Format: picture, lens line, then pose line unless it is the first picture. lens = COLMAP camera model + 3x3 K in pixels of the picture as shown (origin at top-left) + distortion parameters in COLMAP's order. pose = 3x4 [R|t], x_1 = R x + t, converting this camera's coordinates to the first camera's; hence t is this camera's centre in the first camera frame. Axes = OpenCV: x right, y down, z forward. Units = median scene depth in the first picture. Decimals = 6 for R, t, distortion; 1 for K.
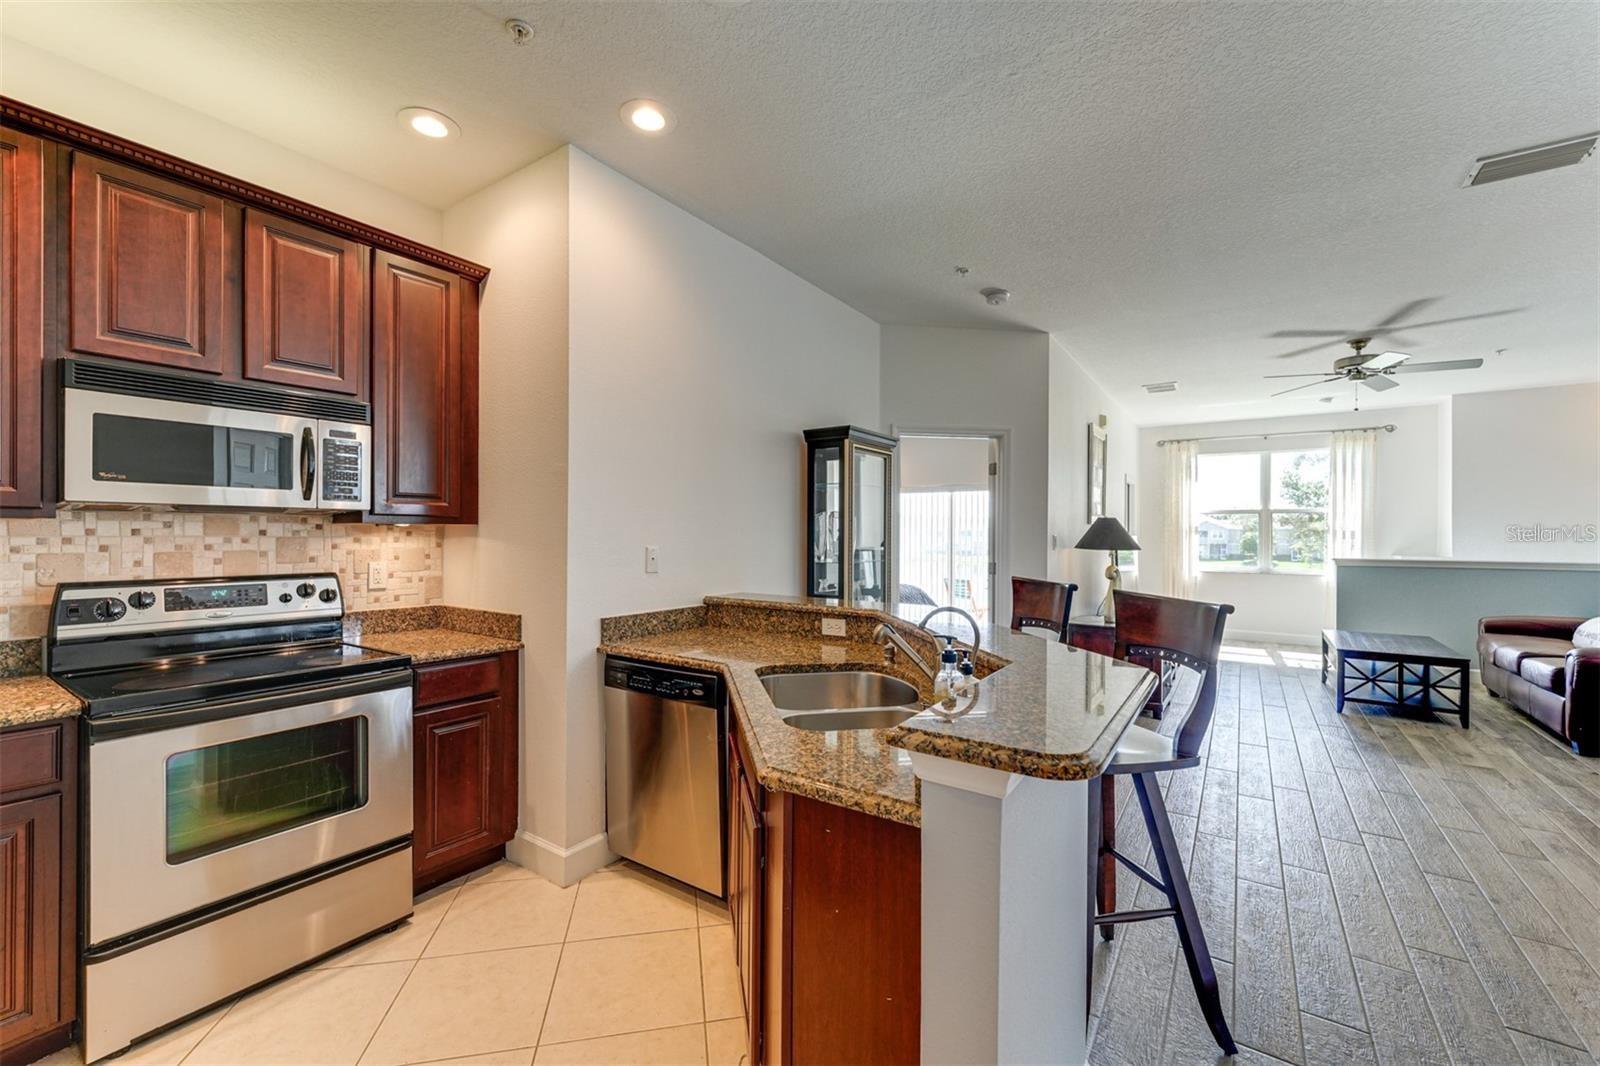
lens RADIAL K [[647.0, 0, 796.6], [0, 647.0, 533.7], [0, 0, 1]] dist [0.001782, 0.000045]
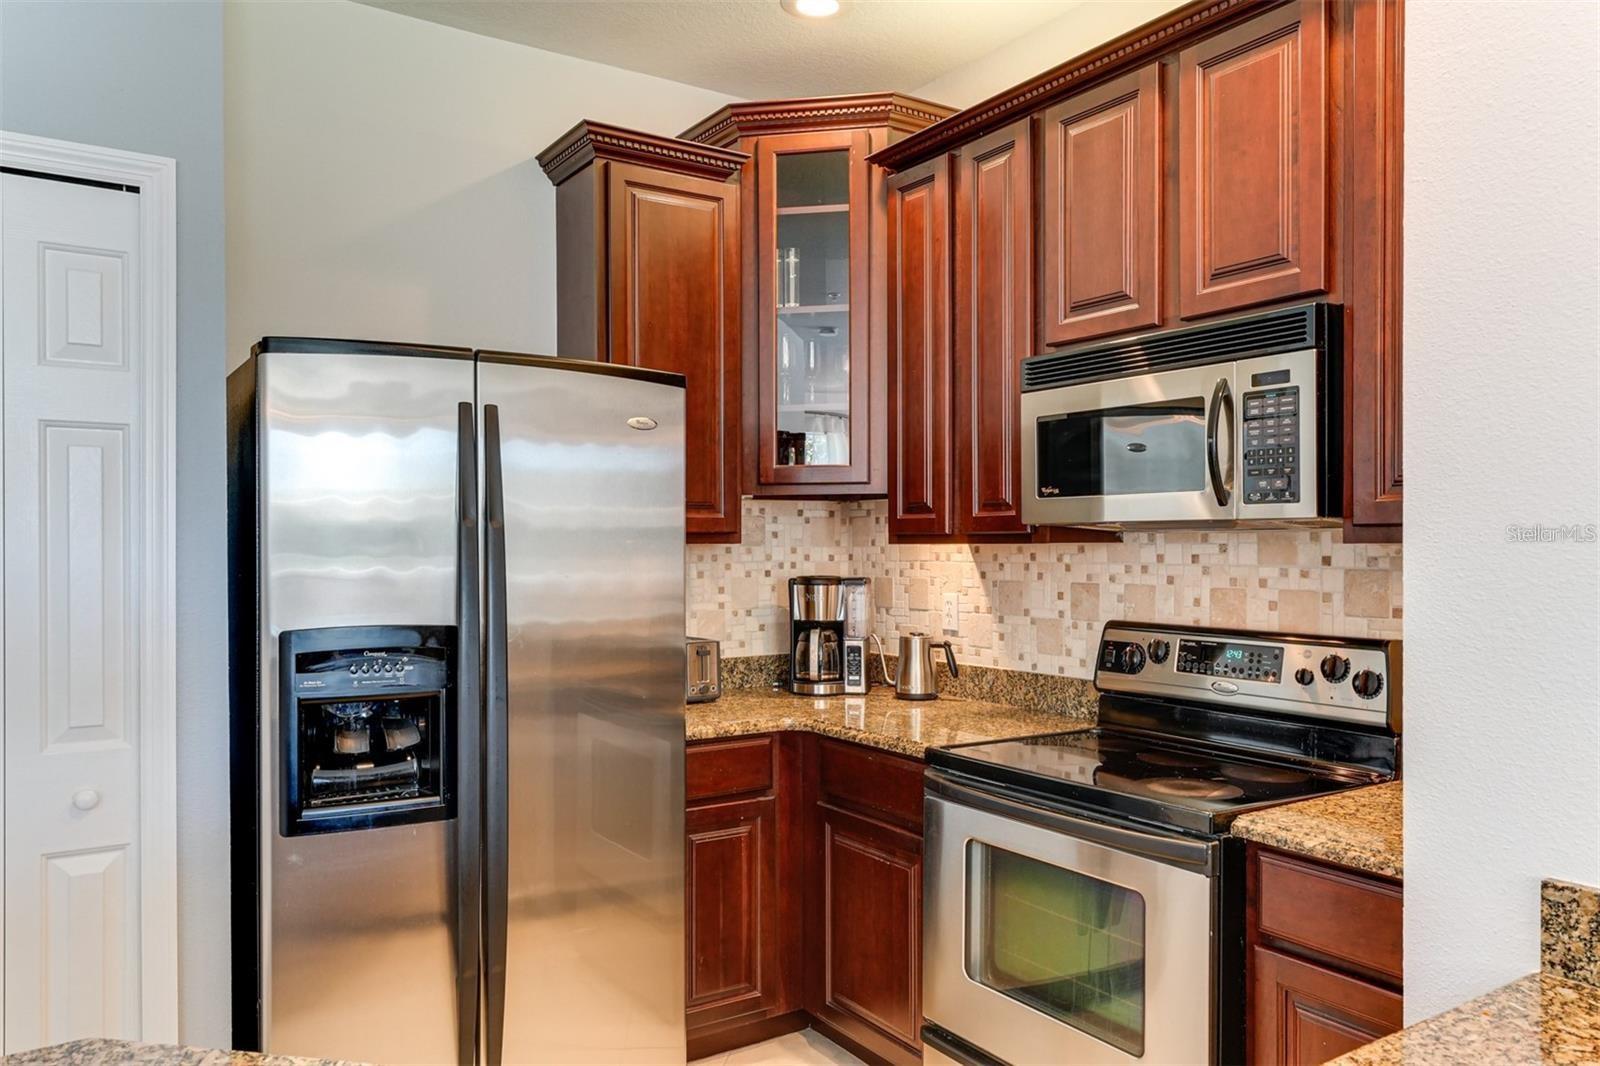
lens RADIAL K [[1136.4, 0, 796.3], [0, 1136.4, 550.1], [0, 0, 1]] dist [0.009851, 0.002521]
pose [[-0.372922, 0.003196, -0.927857, 0.265598], [0.001969, 0.999995, 0.002653, -0.013249], [0.927861, -0.000838, -0.372926, 0.843787]]
